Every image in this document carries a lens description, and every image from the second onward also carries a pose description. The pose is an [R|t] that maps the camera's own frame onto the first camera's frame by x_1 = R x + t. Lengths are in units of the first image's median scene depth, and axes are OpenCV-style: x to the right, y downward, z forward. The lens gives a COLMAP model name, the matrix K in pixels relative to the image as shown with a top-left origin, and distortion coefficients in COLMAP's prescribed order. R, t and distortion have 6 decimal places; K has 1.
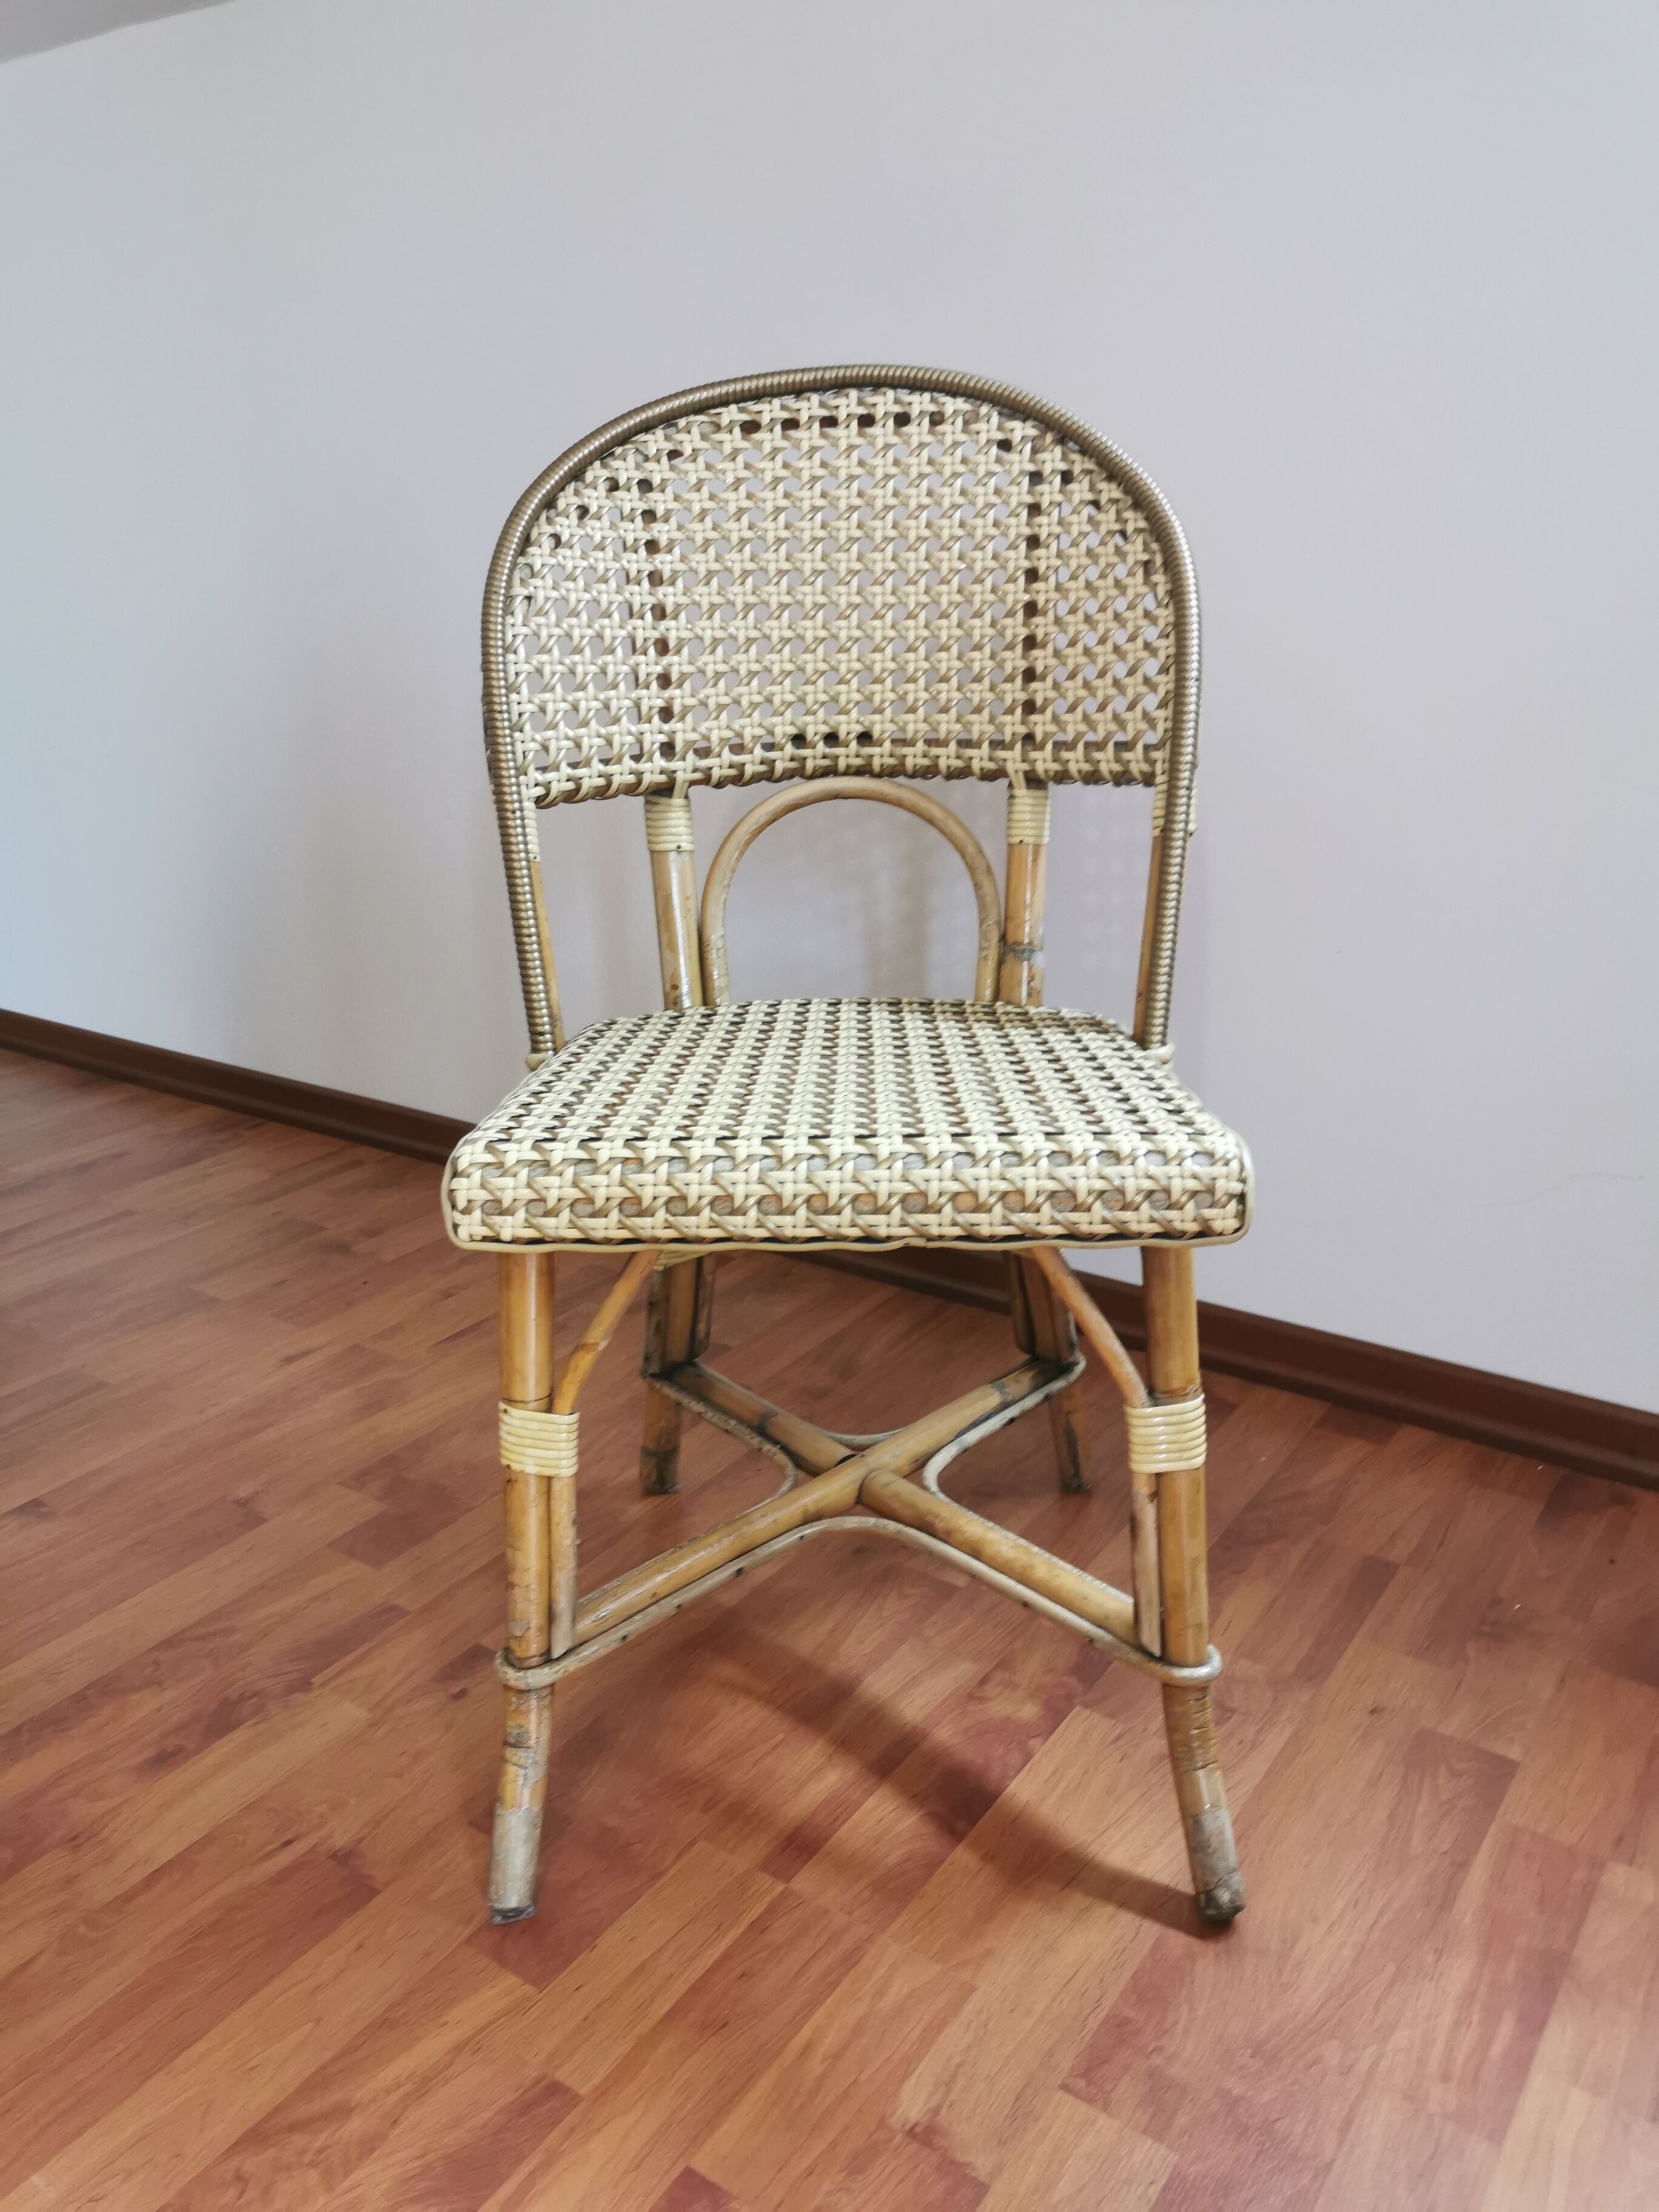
lens RADIAL K [[1736.8, 0, 824.7], [0, 1736.8, 1105.7], [0, 0, 1]] dist [0.049151, -0.053977]
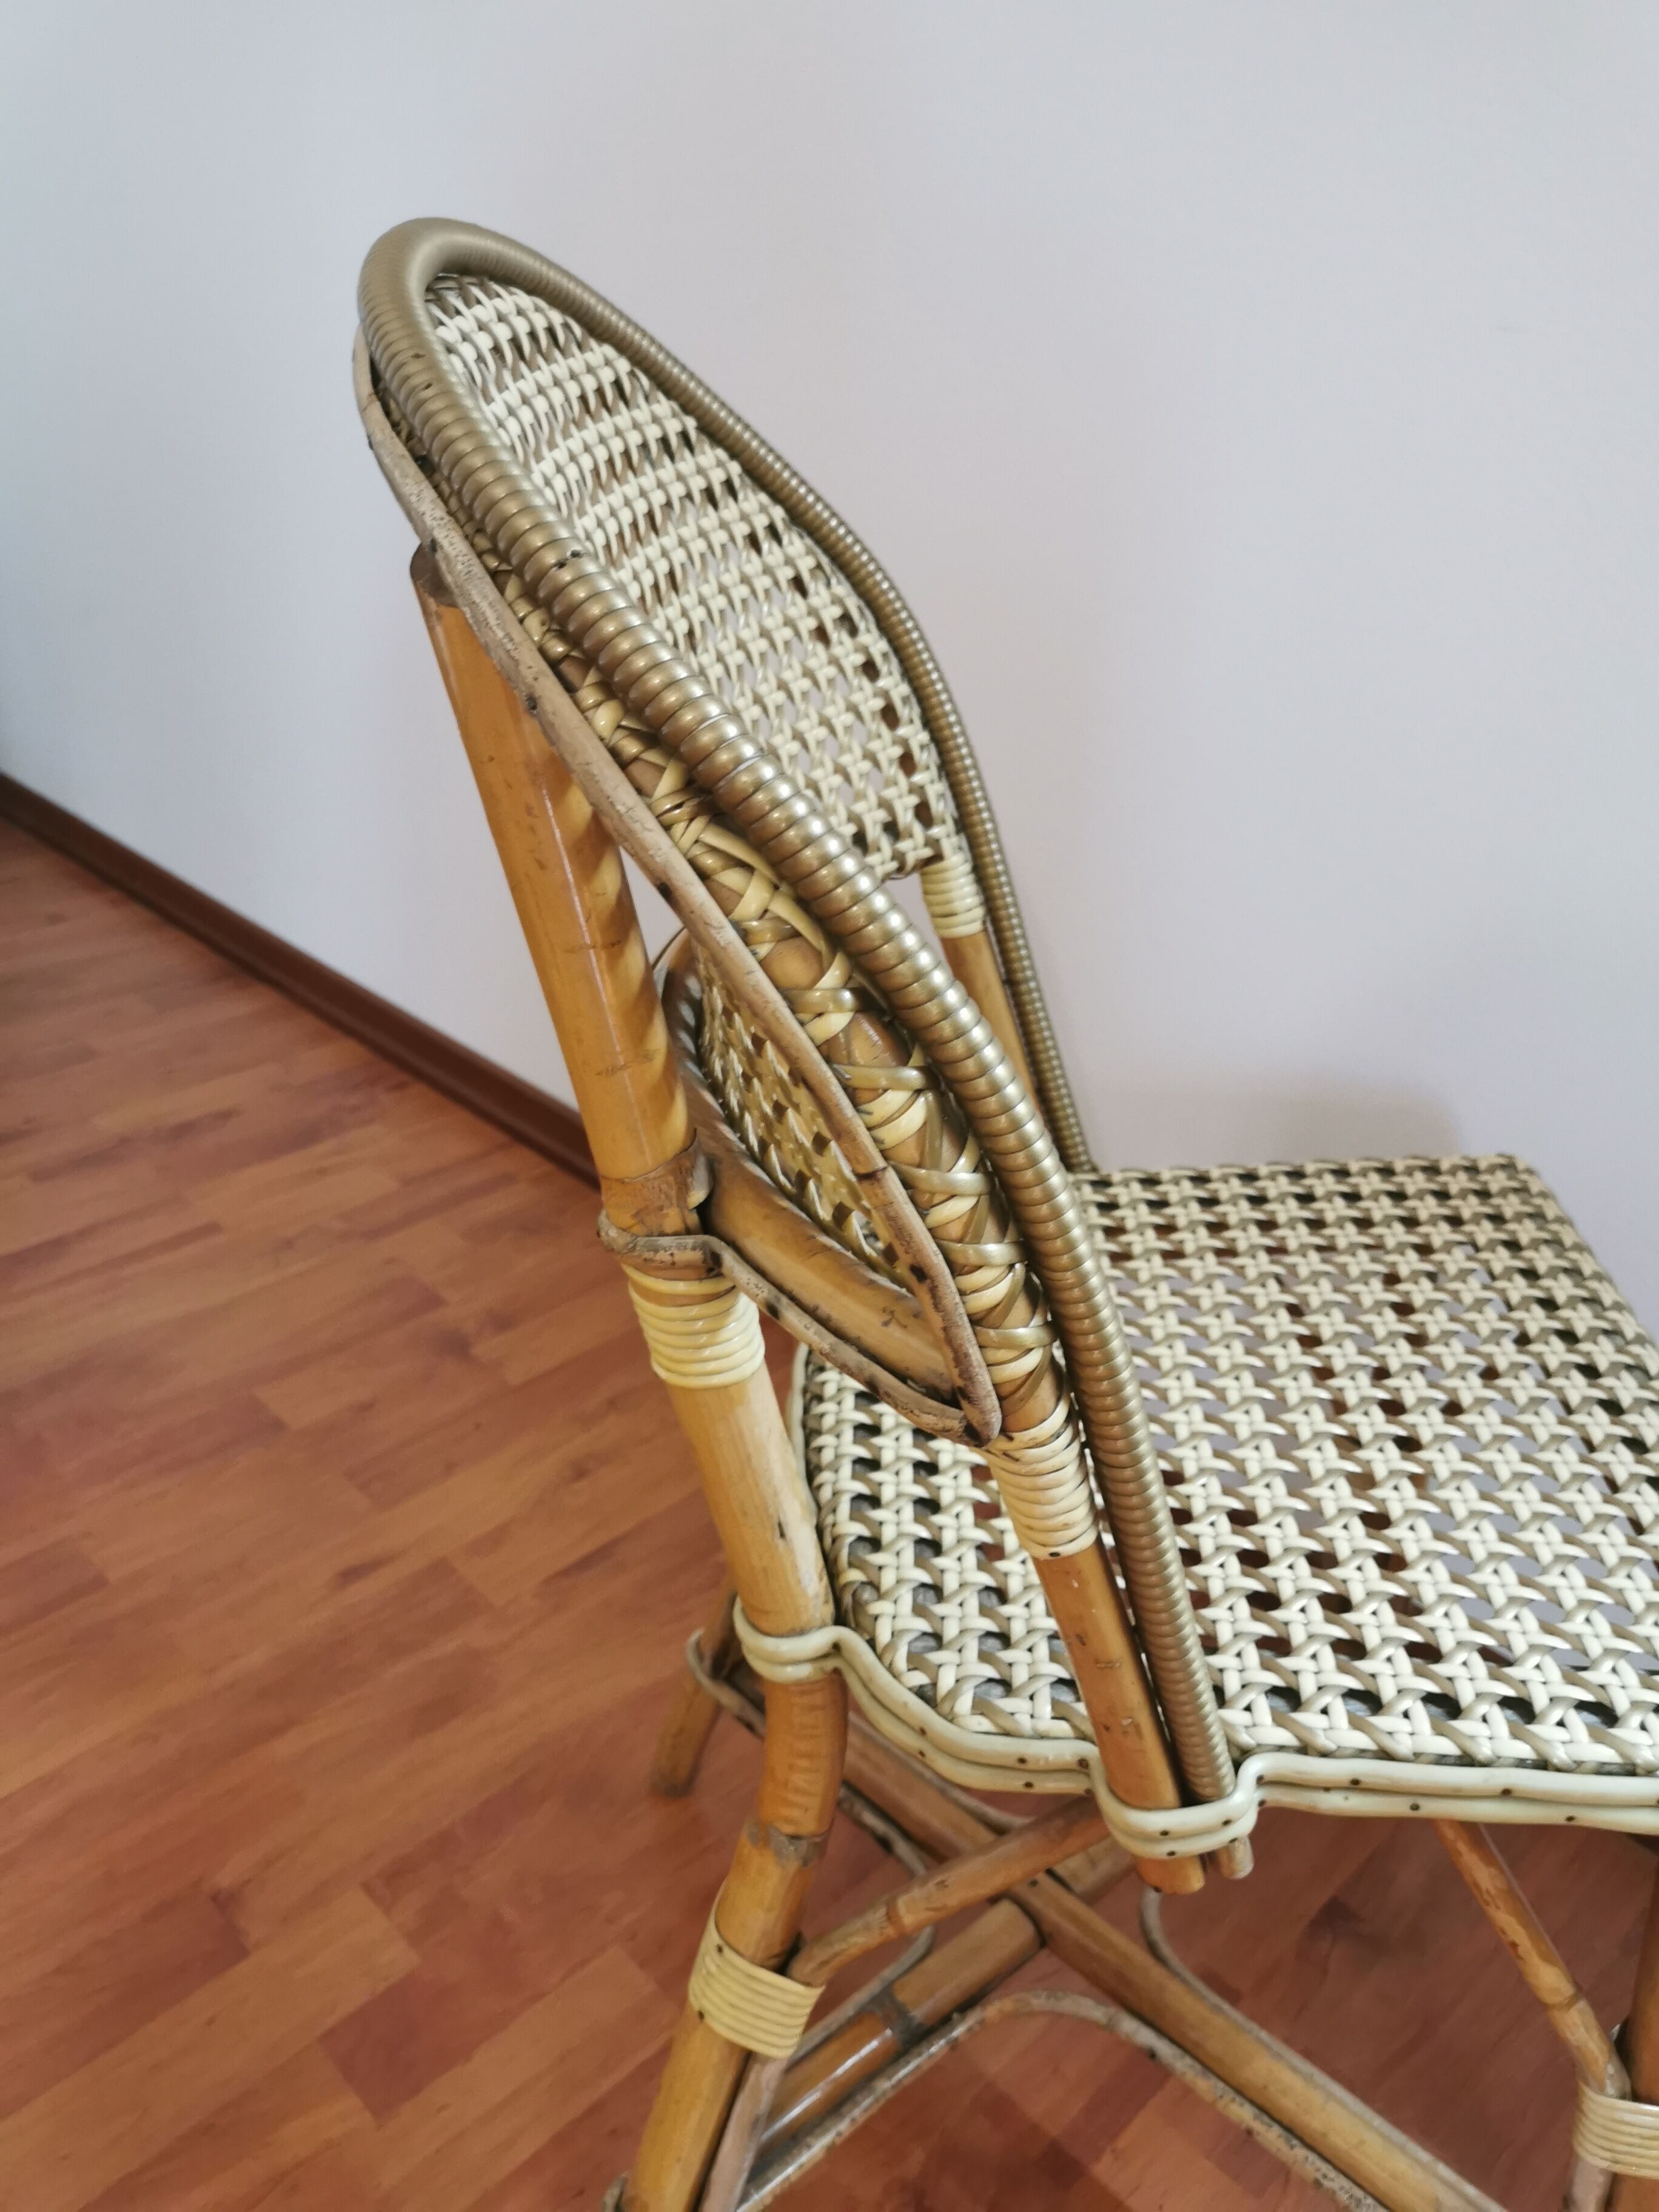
lens RADIAL K [[1736.8, 0, 804.3], [0, 1736.8, 1107.9], [0, 0, 1]] dist [0.049151, -0.053977]
pose [[0.980995, 0.140121, -0.134223, -0.073982], [-0.116096, 0.978127, 0.172594, -0.268451], [0.155471, -0.153731, 0.975805, 0.500562]]
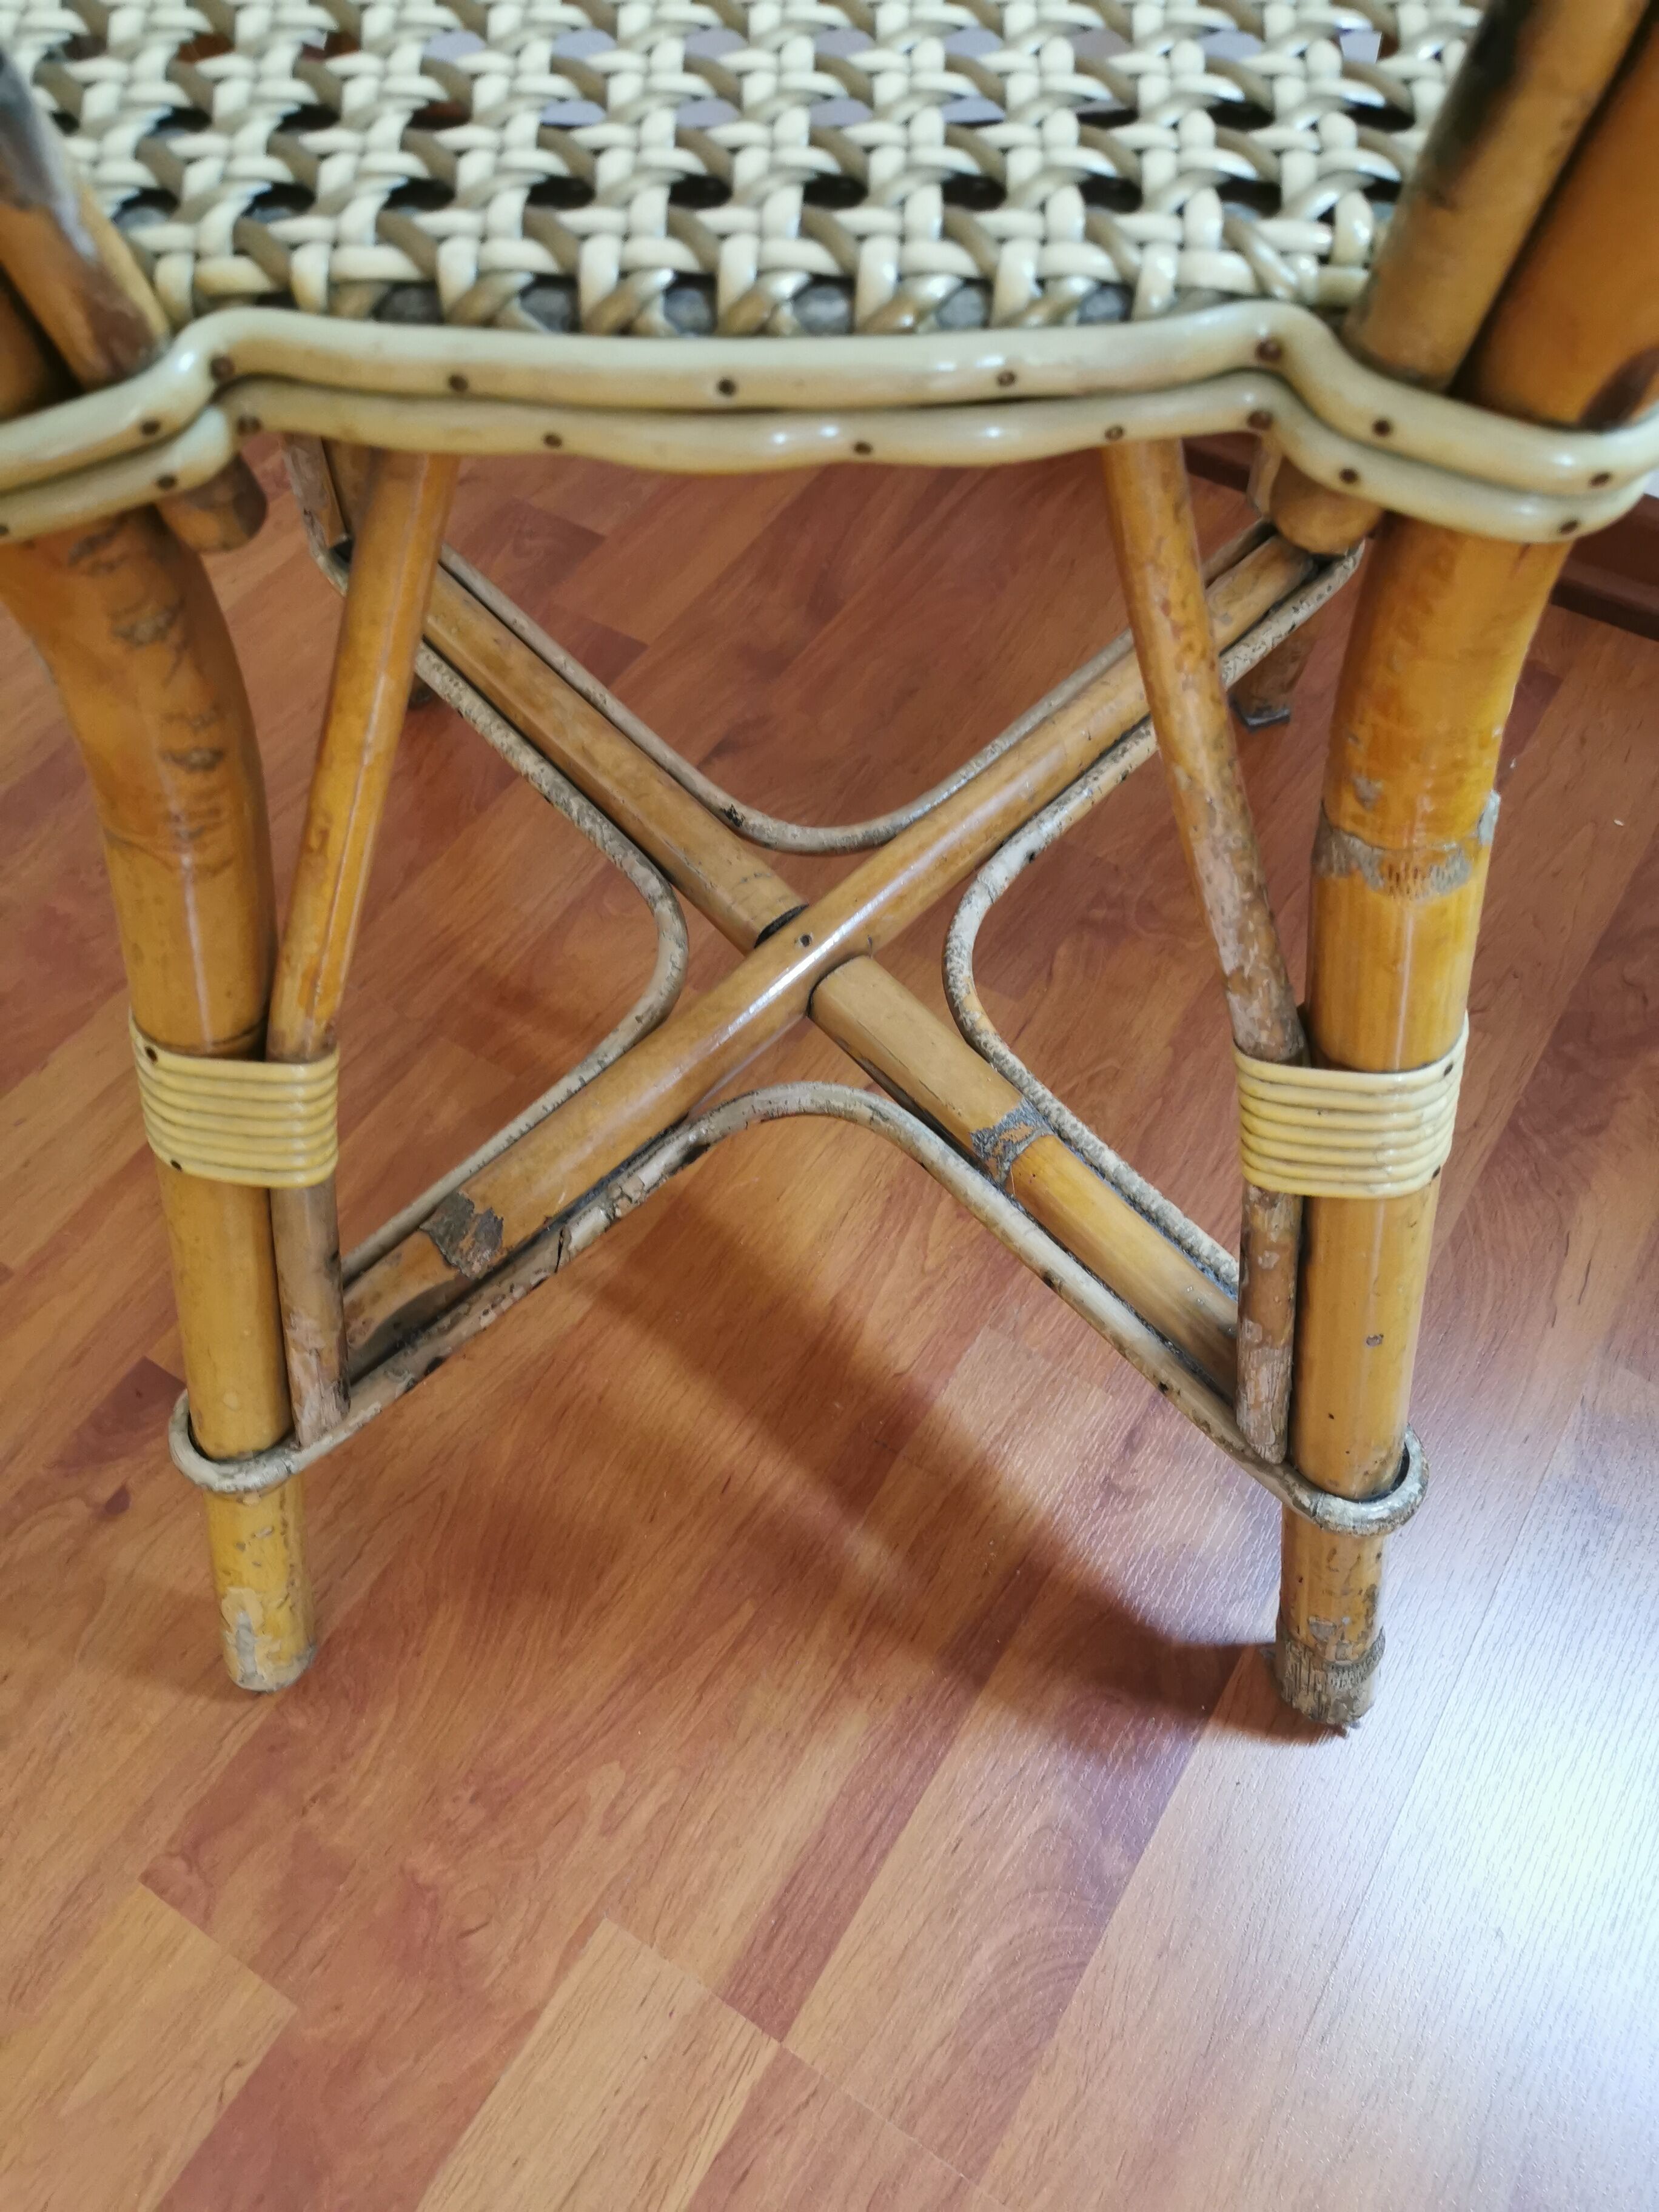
lens RADIAL K [[1736.8, 0, 816.4], [0, 1736.8, 1107.3], [0, 0, 1]] dist [0.049151, -0.053977]
pose [[0.998887, -0.033692, 0.033016, -0.016435], [0.006688, 0.793985, 0.607900, -0.066836], [-0.046695, -0.607003, 0.793327, 0.658540]]
